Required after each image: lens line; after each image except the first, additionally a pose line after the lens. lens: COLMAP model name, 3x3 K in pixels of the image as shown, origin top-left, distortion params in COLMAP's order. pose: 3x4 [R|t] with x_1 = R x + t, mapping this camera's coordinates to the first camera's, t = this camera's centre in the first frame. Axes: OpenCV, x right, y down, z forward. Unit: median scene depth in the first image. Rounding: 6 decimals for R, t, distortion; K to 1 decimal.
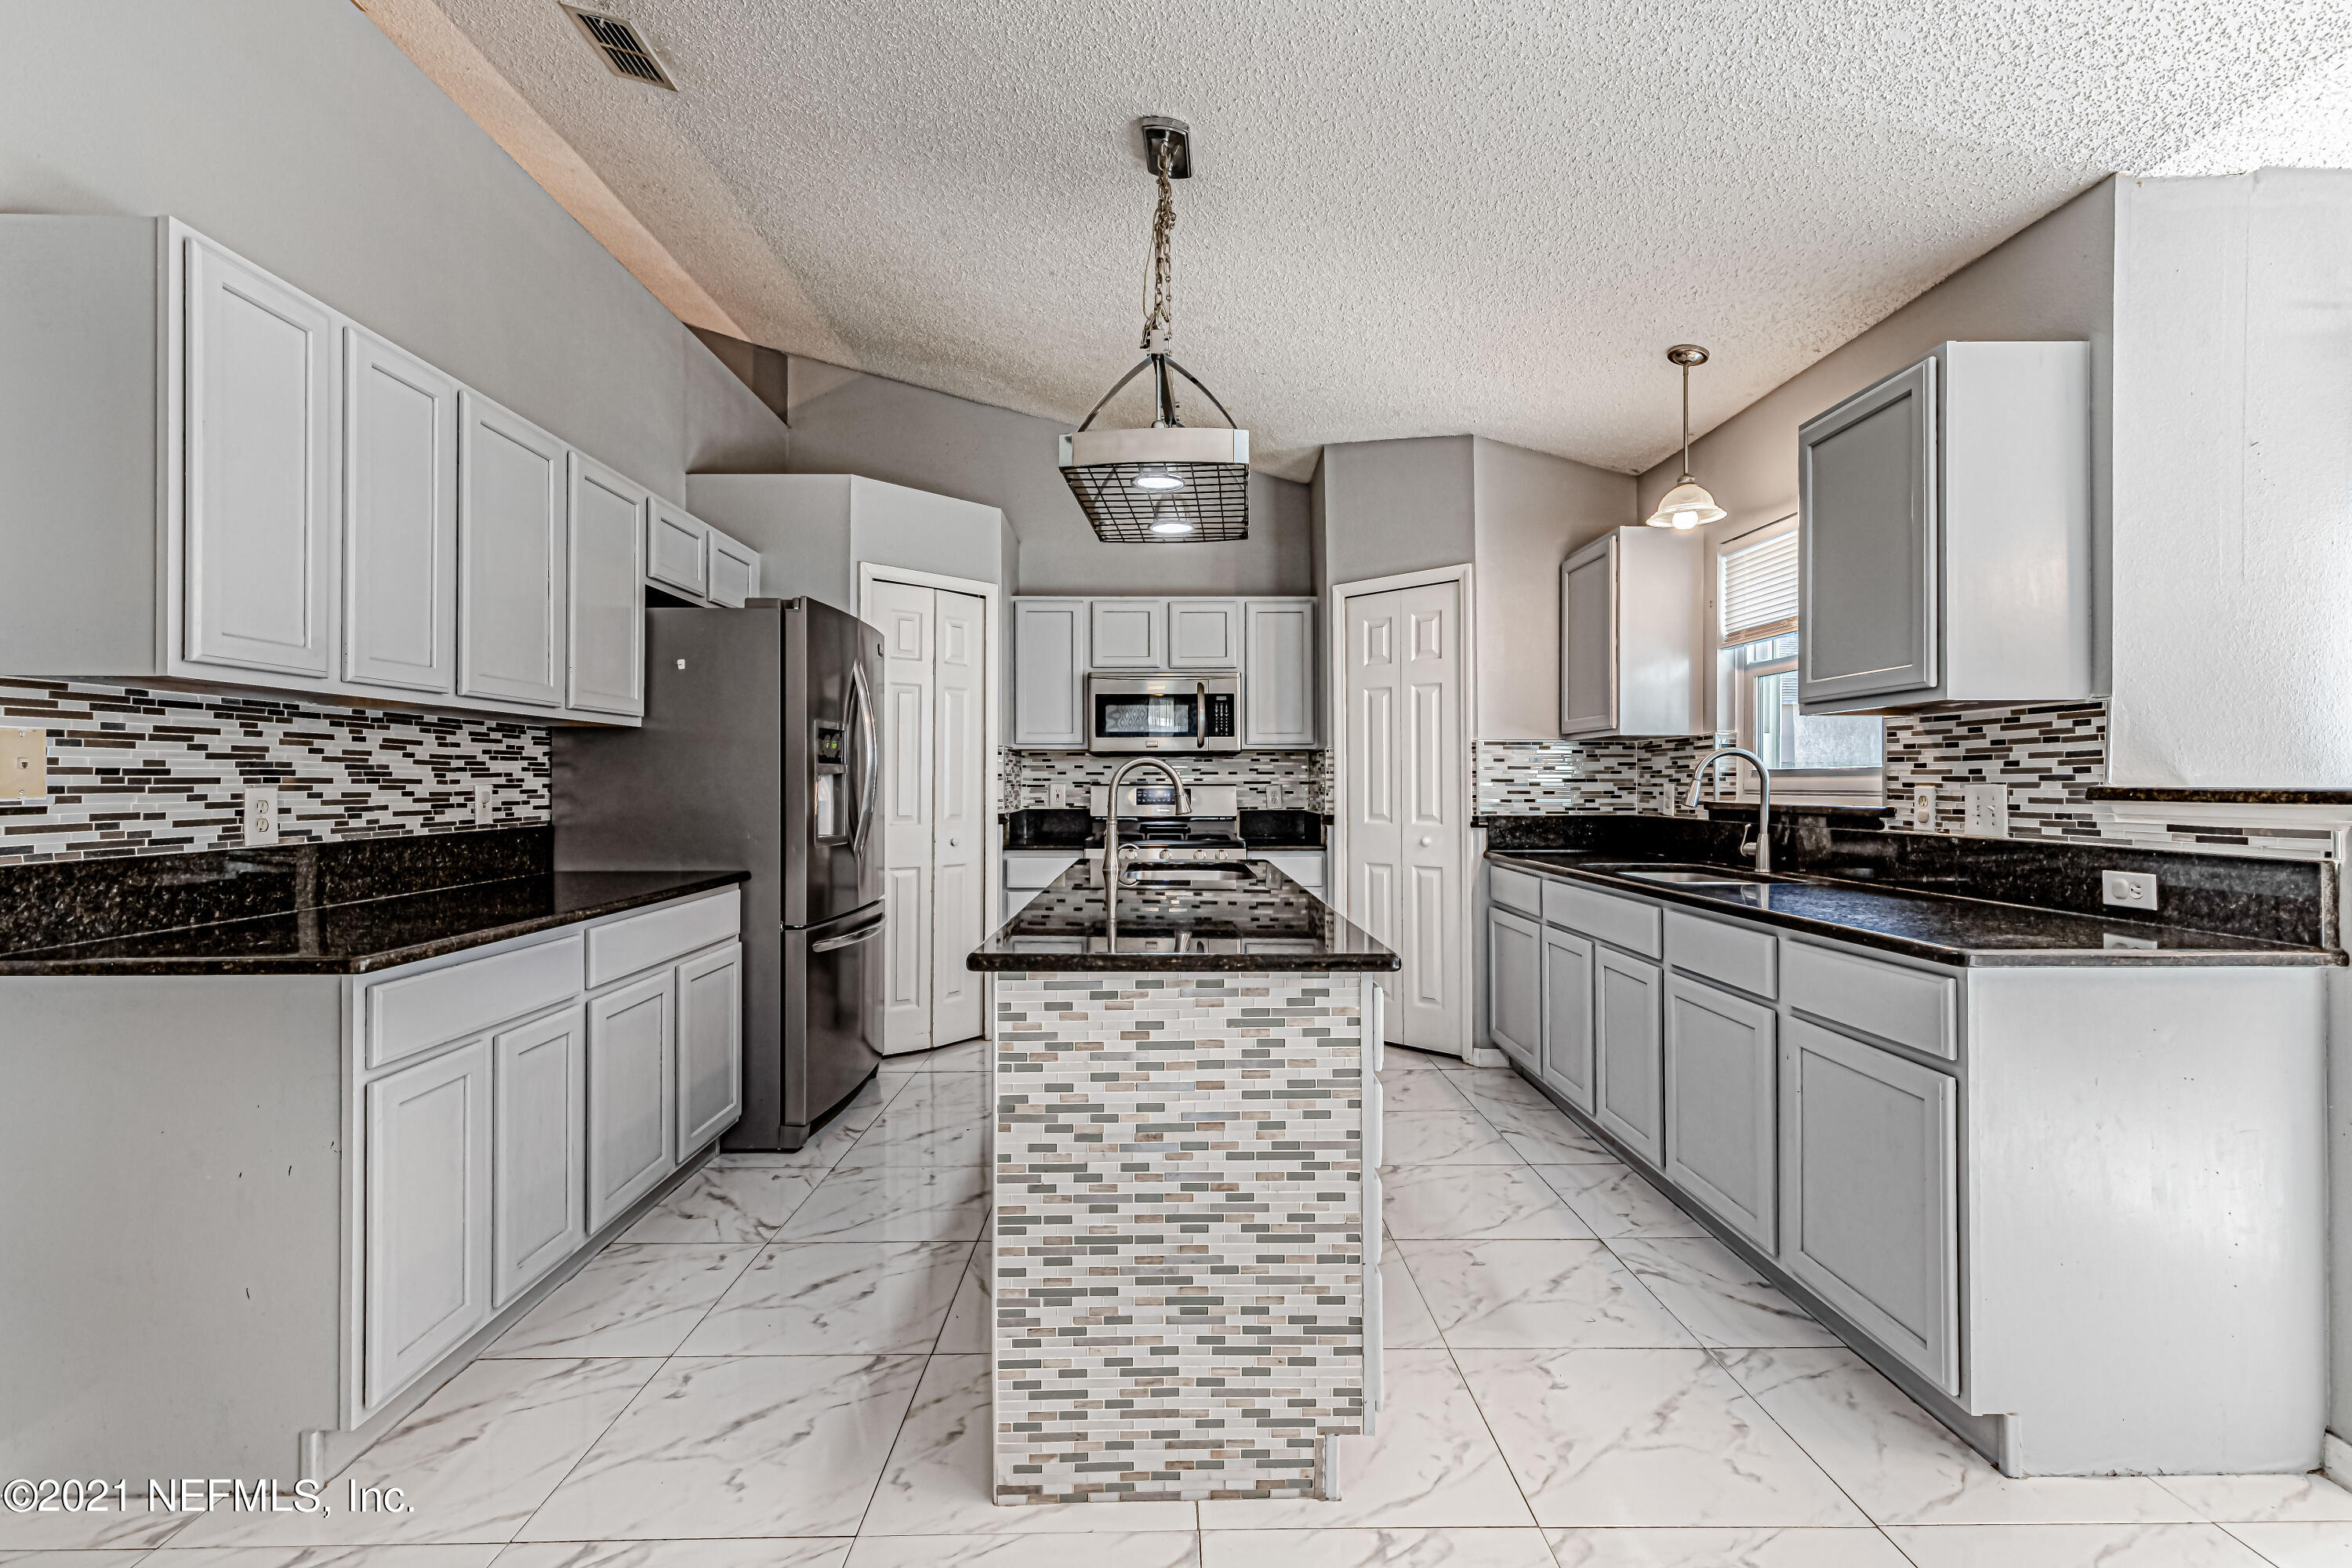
lens RADIAL K [[1104.3, 0, 1169.0], [0, 1104.3, 775.5], [0, 0, 1]] dist [0.006107, -0.000256]
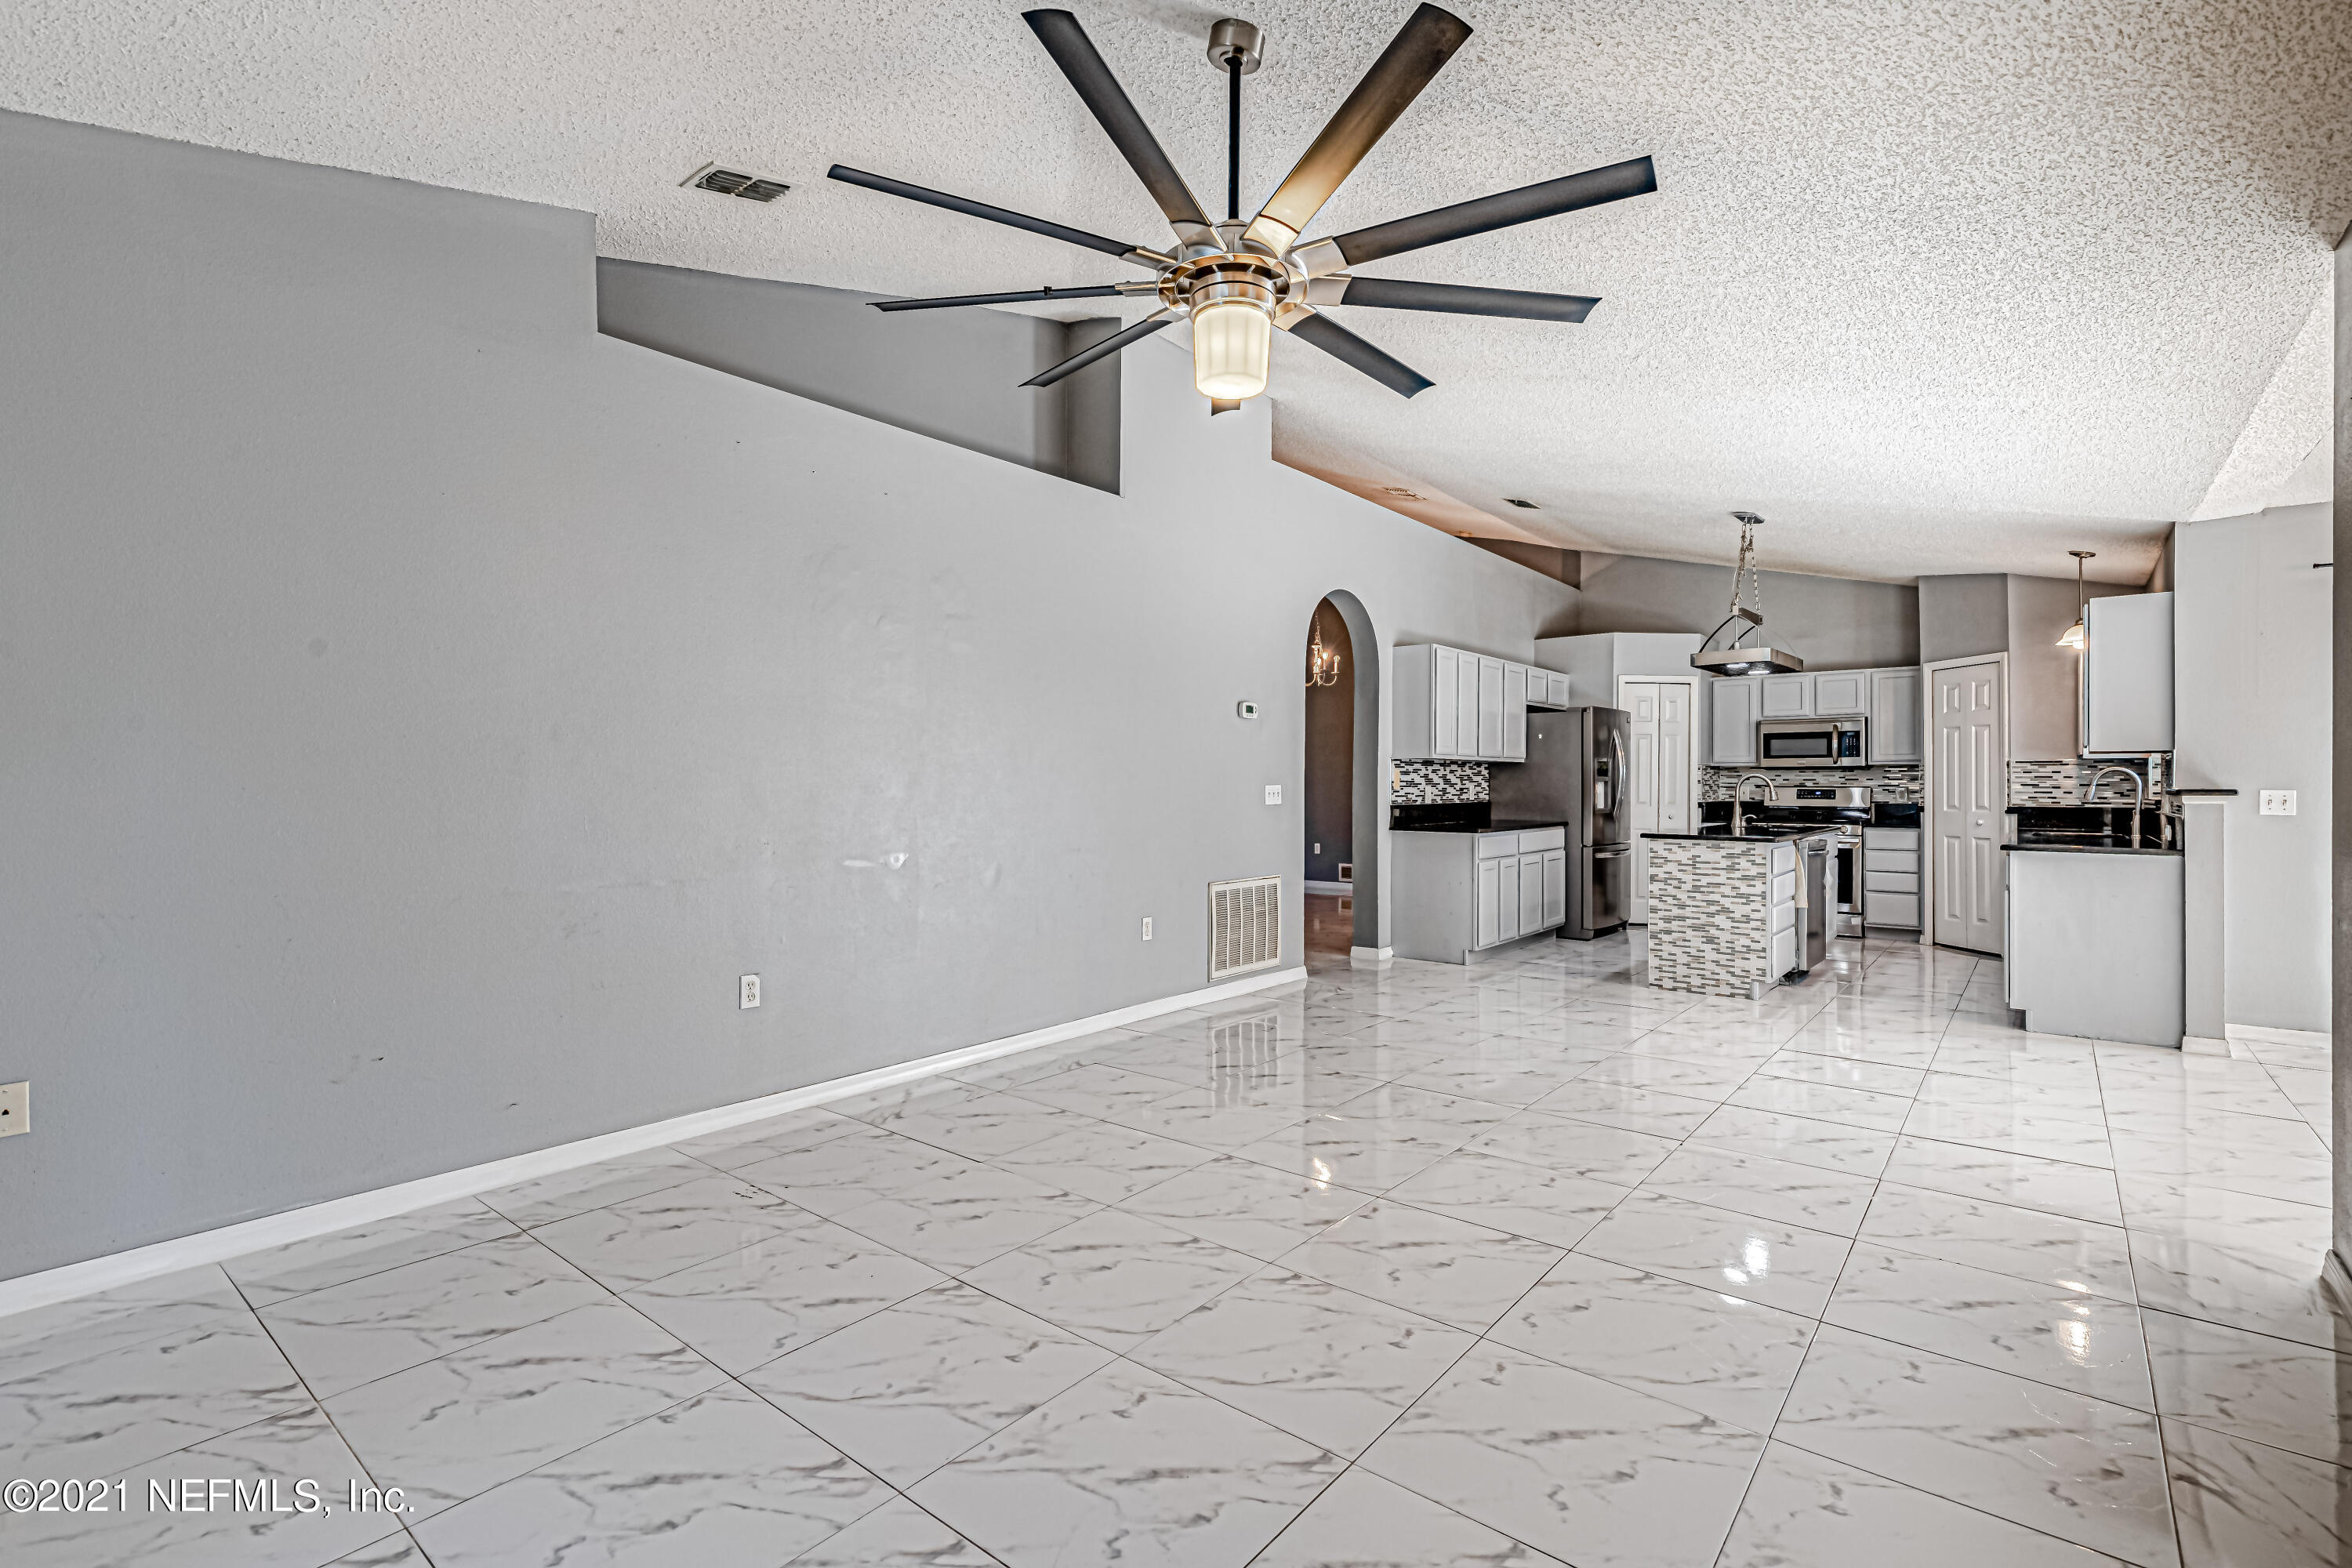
lens RADIAL K [[1047.2, 0, 1193.6], [0, 1047.2, 779.2], [0, 0, 1]] dist [-0.000963, -0.000637]
pose [[0.780499, 0.000066, -0.625157, 0.475004], [0.001081, 0.999998, 0.001456, -0.011589], [0.625156, -0.001812, 0.780498, -1.498641]]
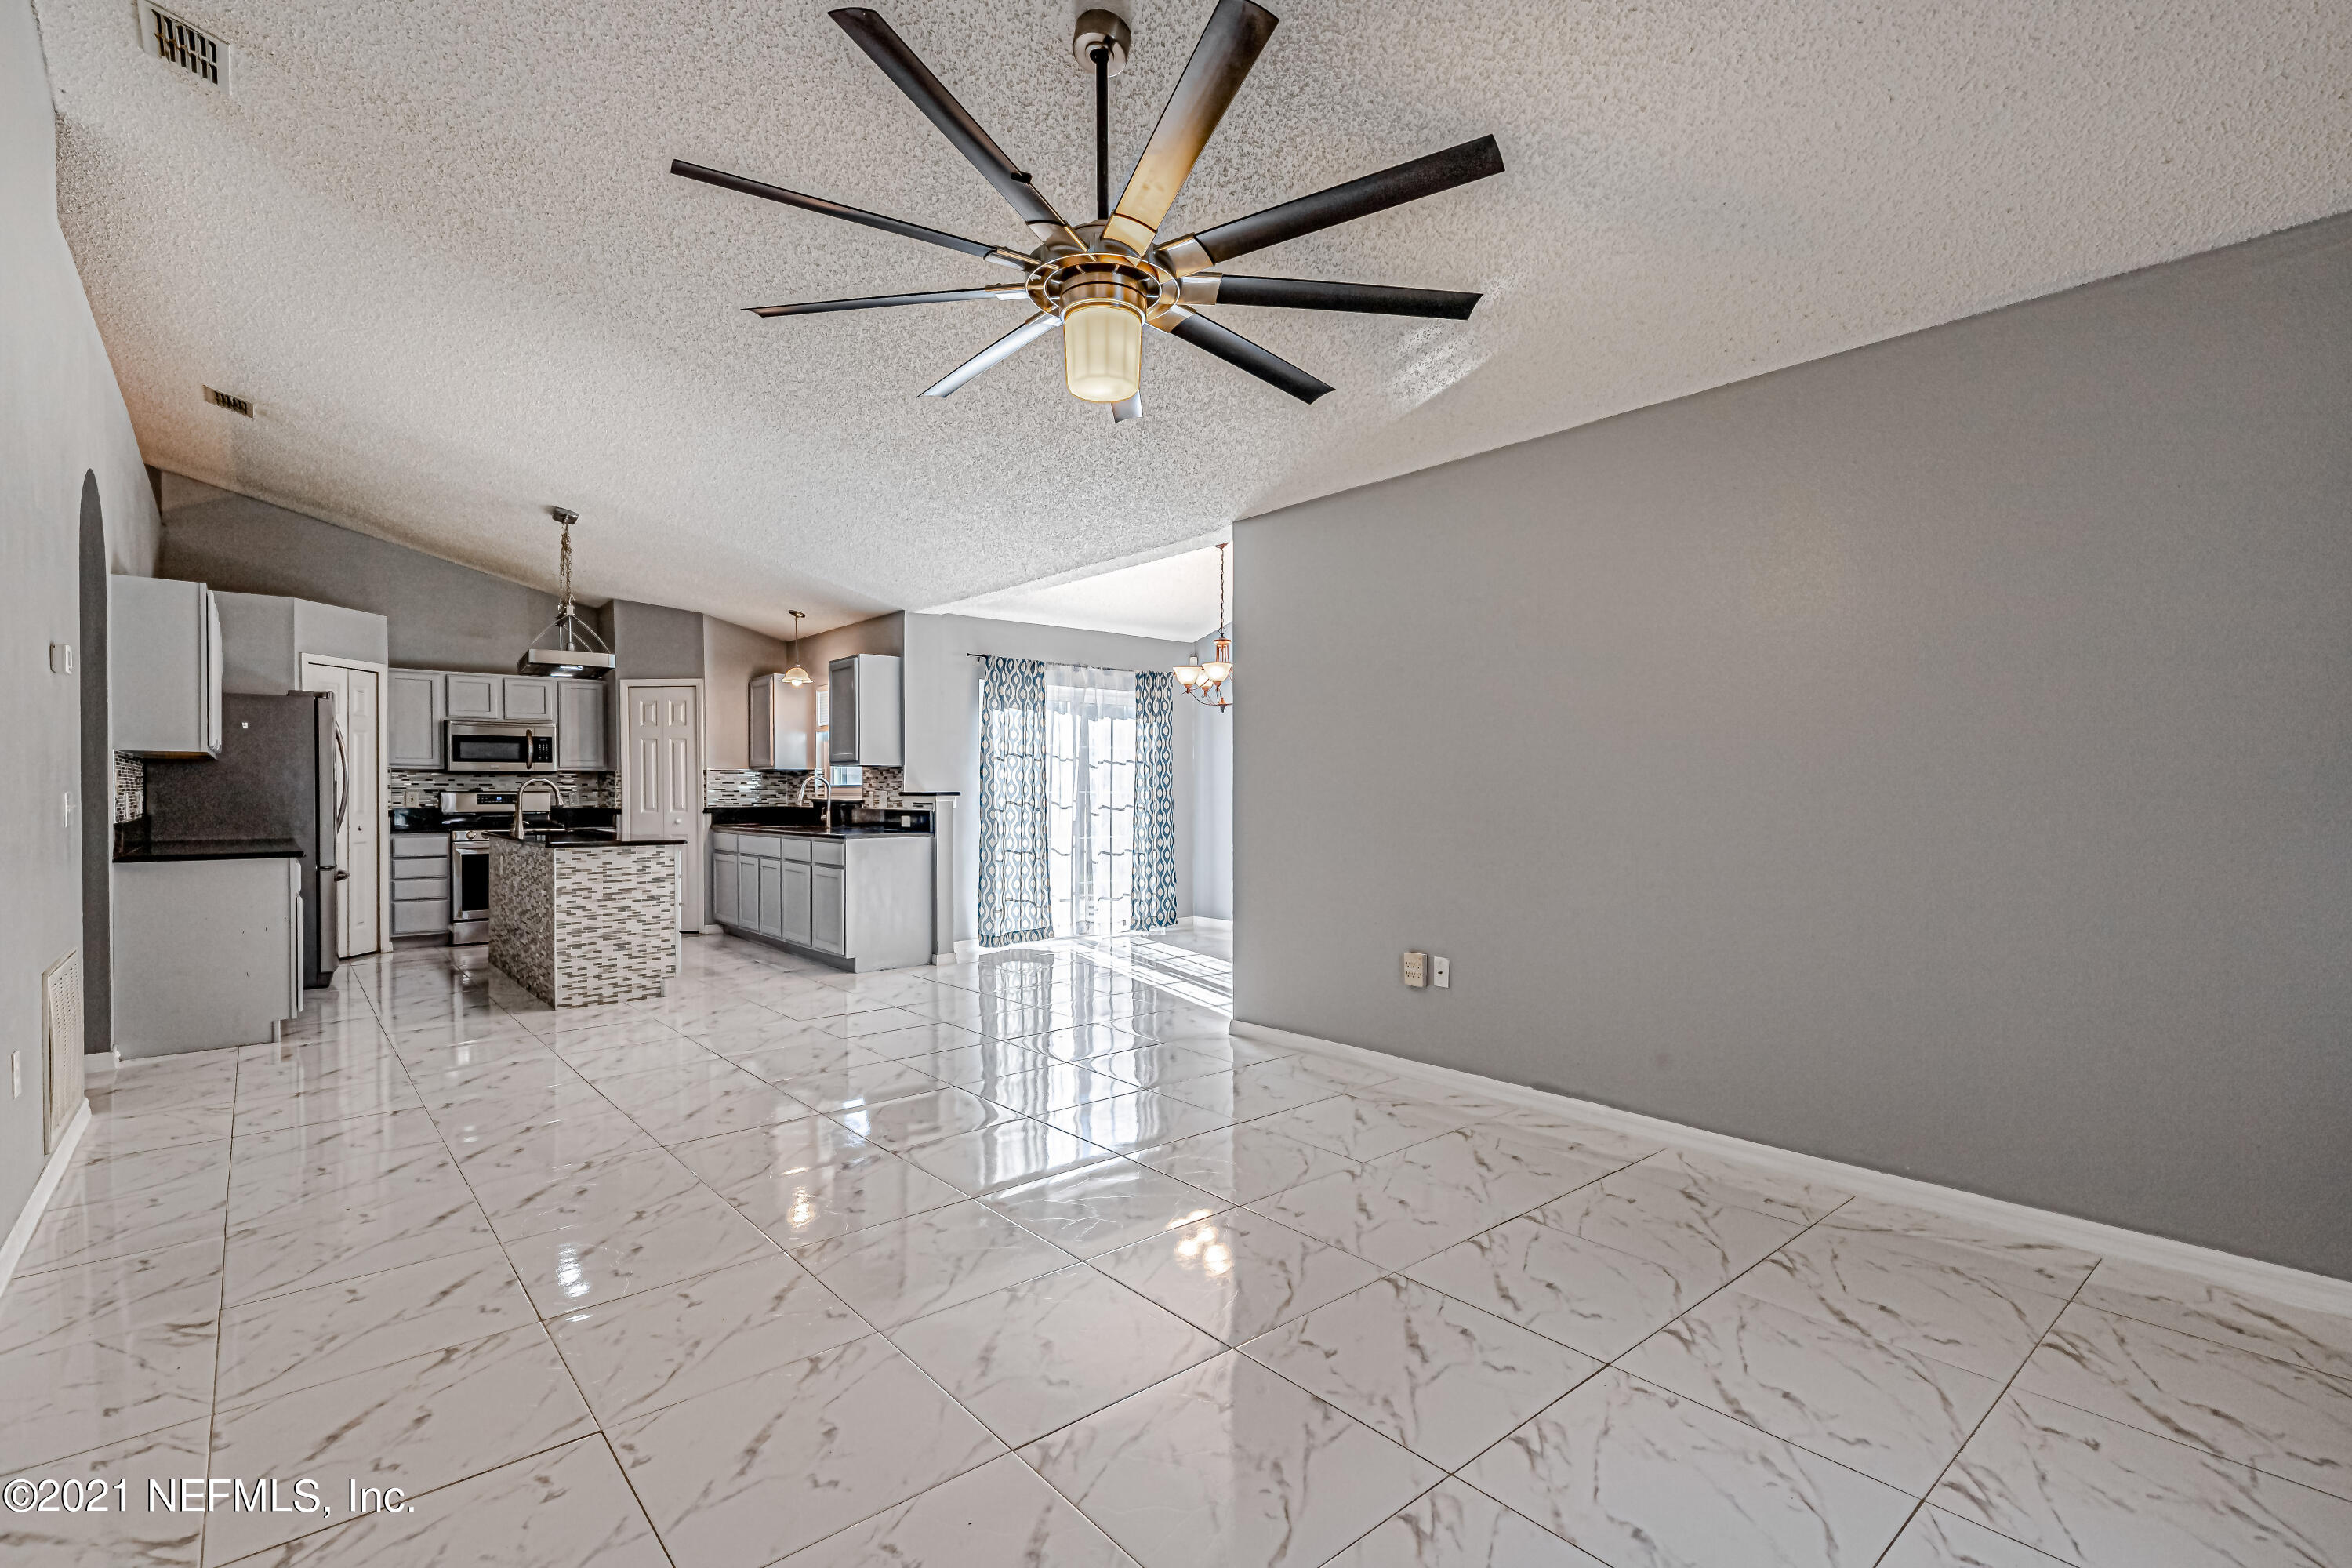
lens RADIAL K [[1046.3, 0, 1165.9], [0, 1046.3, 799.3], [0, 0, 1]] dist [0.002166, 0.000222]
pose [[0.770173, -0.005370, 0.637812, -0.438478], [-0.004354, 0.999897, 0.013677, -0.011005], [-0.637820, -0.013311, 0.770071, -1.501306]]
